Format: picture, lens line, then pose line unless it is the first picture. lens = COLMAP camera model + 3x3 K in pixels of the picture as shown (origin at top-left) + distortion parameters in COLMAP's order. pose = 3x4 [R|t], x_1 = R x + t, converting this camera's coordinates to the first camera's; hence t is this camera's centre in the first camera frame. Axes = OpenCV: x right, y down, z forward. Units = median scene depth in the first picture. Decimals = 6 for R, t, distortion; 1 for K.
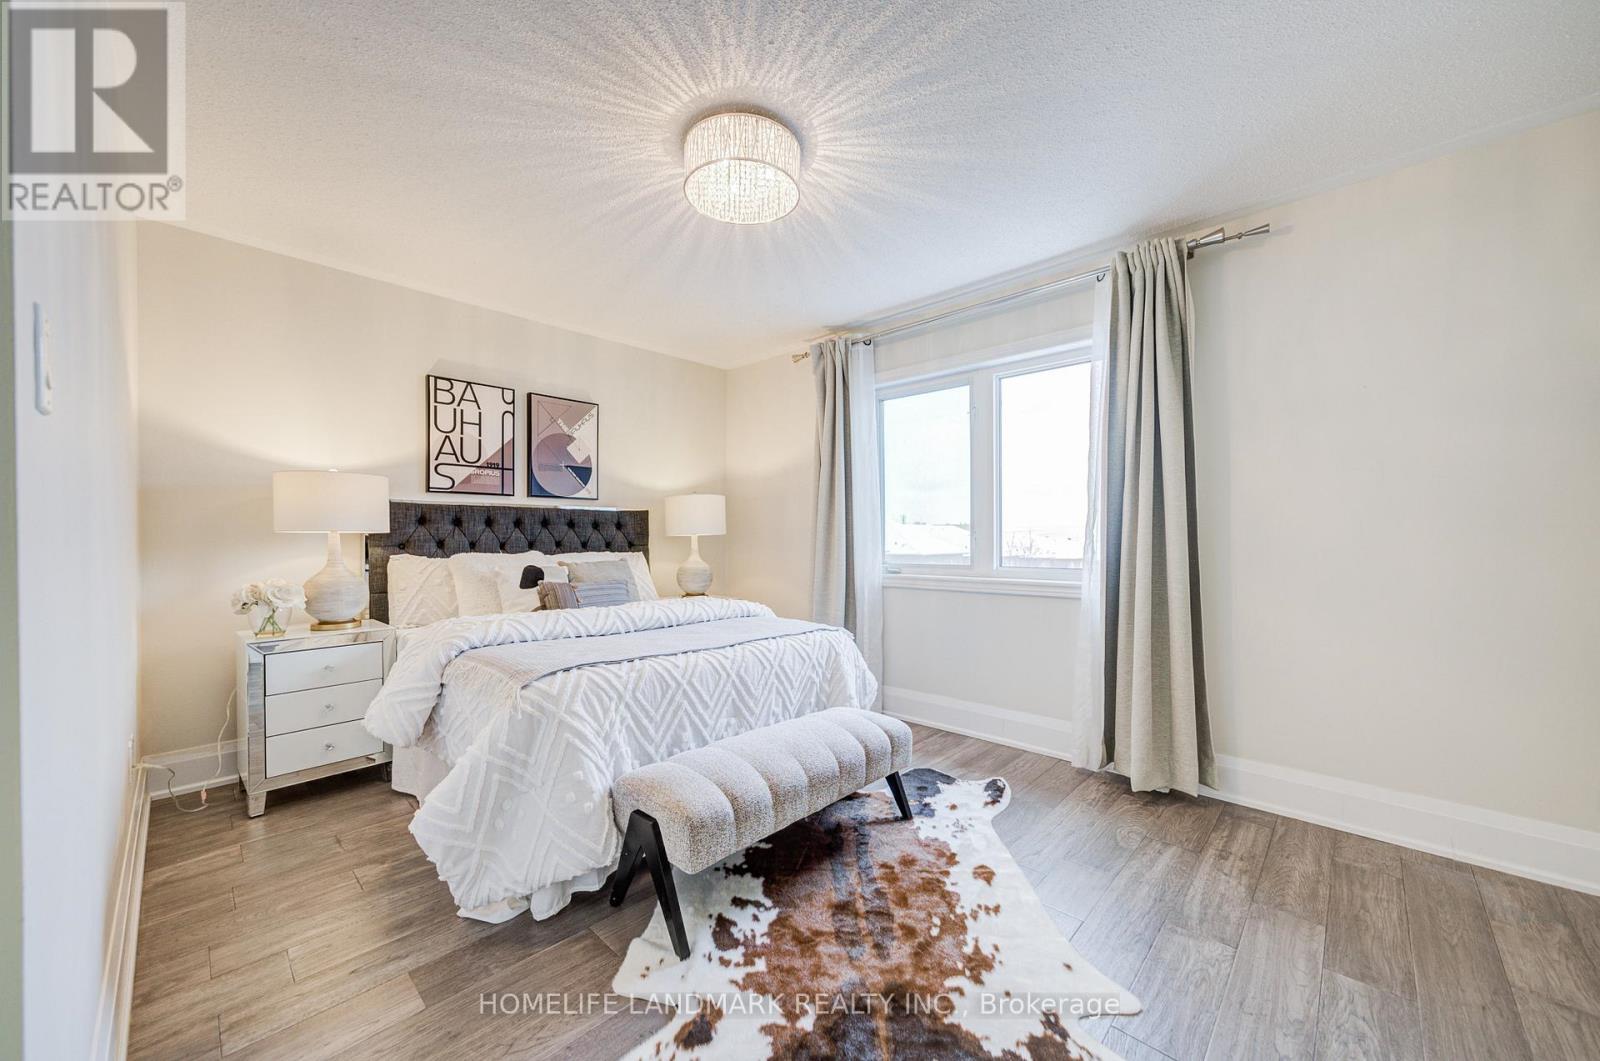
lens RADIAL K [[598.3, 0, 797.2], [0, 598.3, 536.6], [0, 0, 1]] dist [-0.035694, 0.019552]
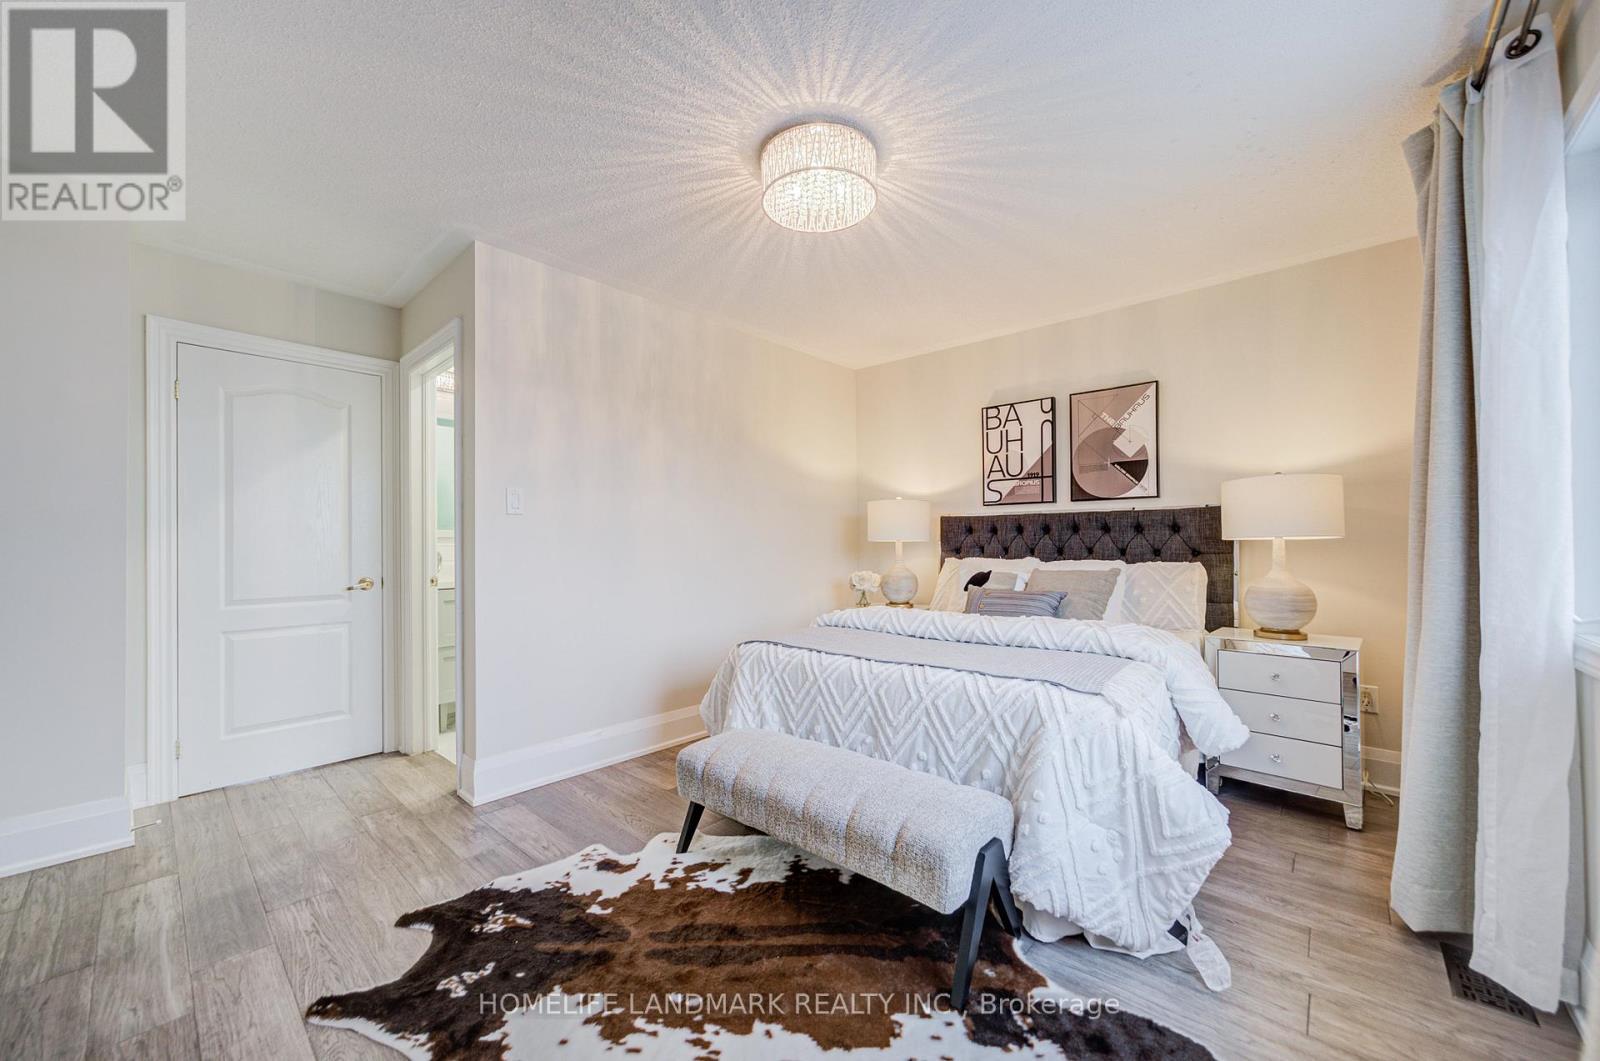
lens RADIAL K [[598.3, 0, 797.2], [0, 598.3, 536.6], [0, 0, 1]] dist [-0.035694, 0.019552]
pose [[0.033303, -0.012000, -0.999373, 0.562940], [0.008489, 0.999895, -0.011724, -0.002307], [0.999409, -0.008094, 0.033401, 0.577757]]
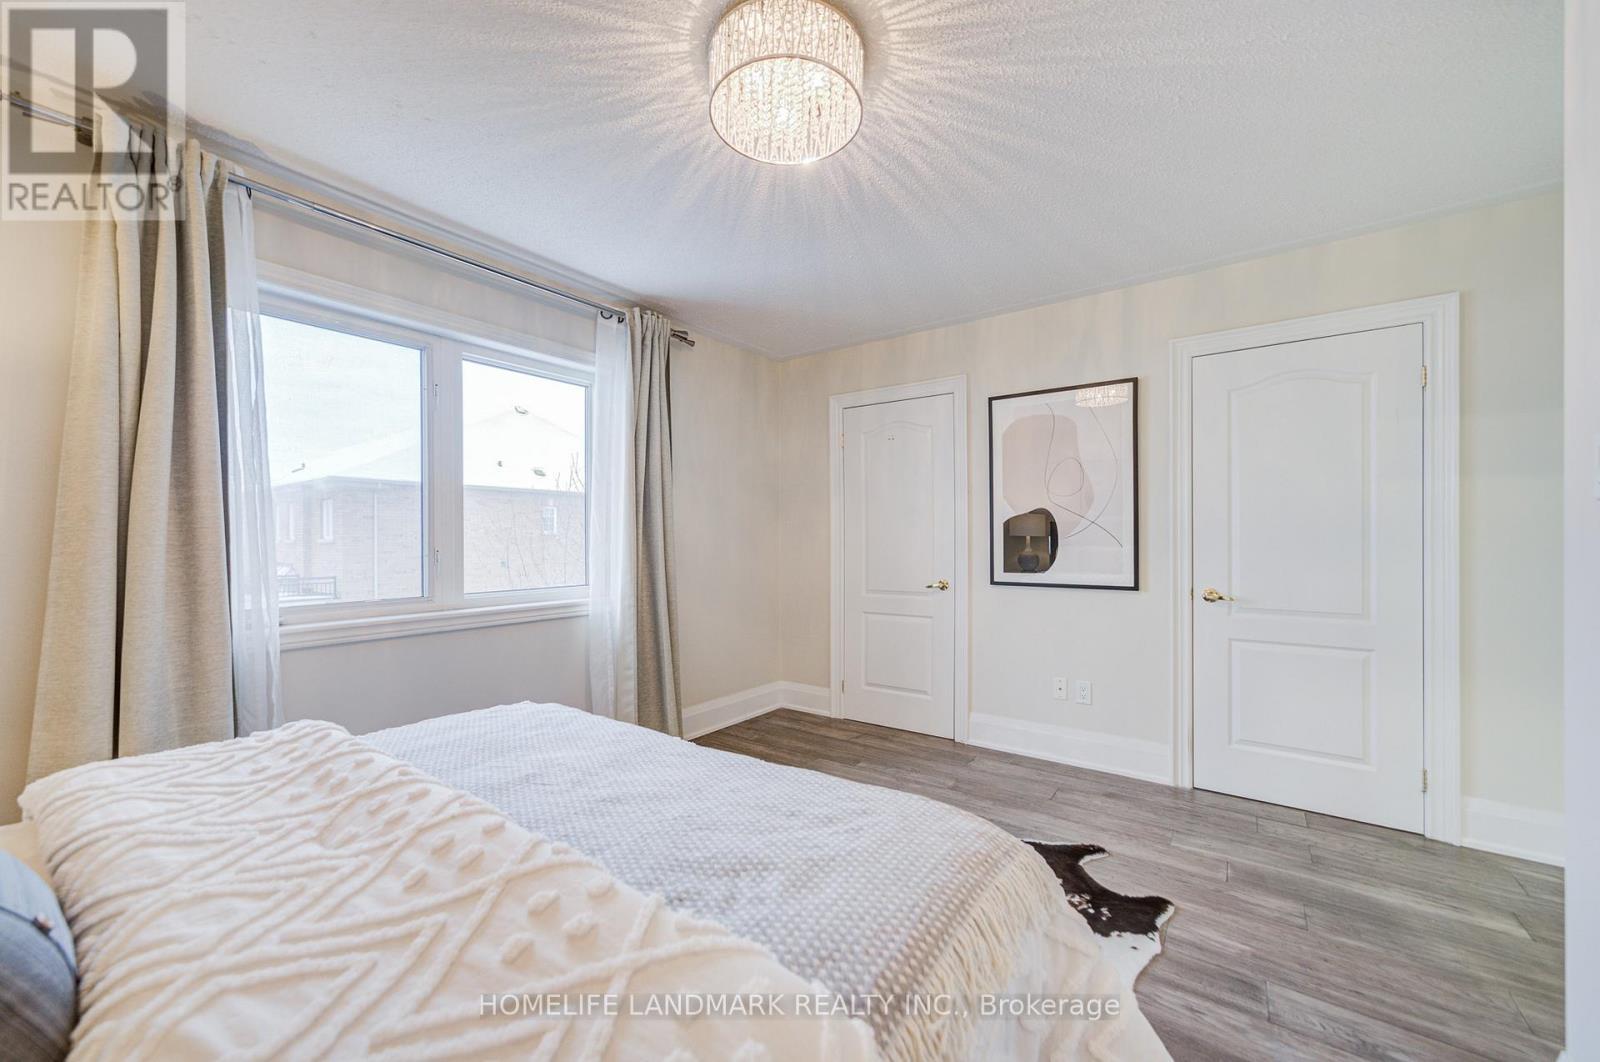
lens RADIAL K [[598.3, 0, 797.2], [0, 598.3, 537.1], [0, 0, 1]] dist [-0.035694, 0.019552]
pose [[-0.114880, 0.007858, 0.993348, -0.525570], [-0.004101, 0.999956, -0.008384, -0.020187], [-0.993371, -0.005037, -0.114843, 0.667226]]
